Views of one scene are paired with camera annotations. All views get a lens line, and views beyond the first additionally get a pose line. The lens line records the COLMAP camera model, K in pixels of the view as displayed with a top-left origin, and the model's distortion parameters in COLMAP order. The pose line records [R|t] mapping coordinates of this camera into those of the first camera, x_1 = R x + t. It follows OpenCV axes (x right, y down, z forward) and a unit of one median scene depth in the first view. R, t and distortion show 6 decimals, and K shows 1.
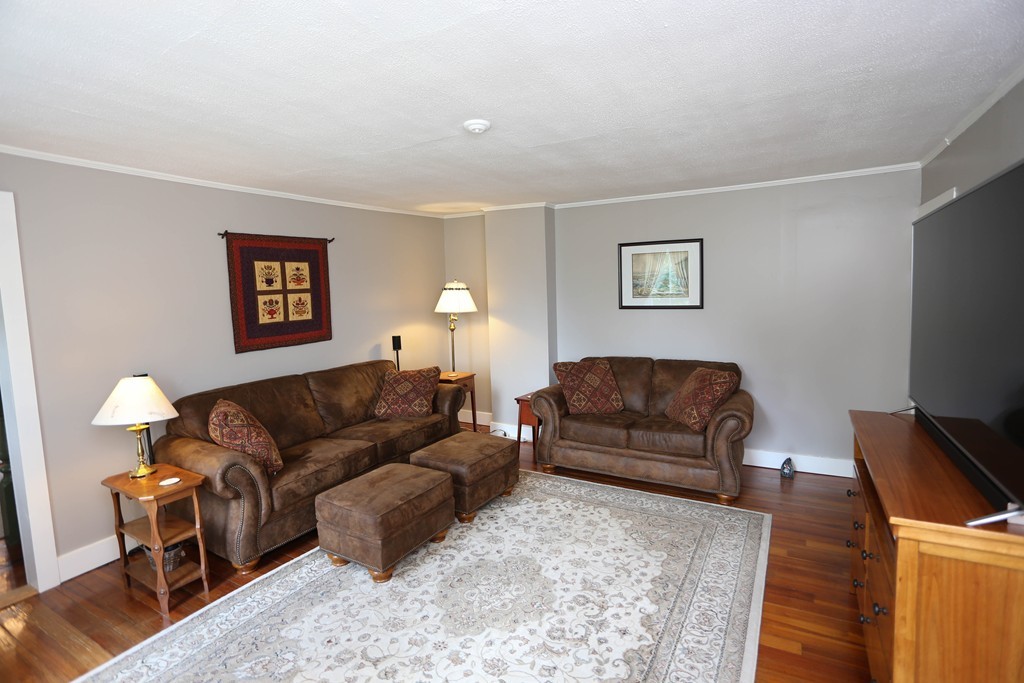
lens RADIAL K [[500.2, 0, 514.1], [0, 500.2, 338.8], [0, 0, 1]] dist [-0.044281, 0.010000]
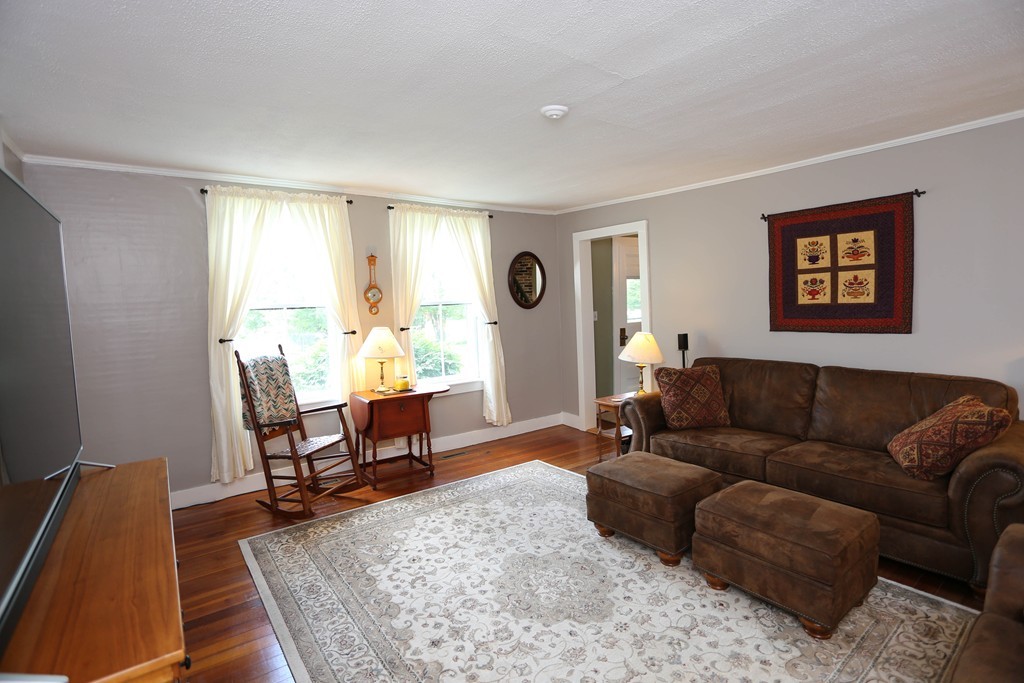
lens RADIAL K [[500.2, 0, 517.1], [0, 500.2, 336.5], [0, 0, 1]] dist [-0.044281, 0.010000]
pose [[-0.381965, 0.120434, -0.916296, 0.572511], [-0.038714, 0.988517, 0.146065, -0.086406], [0.923365, 0.091265, -0.372917, 0.853877]]
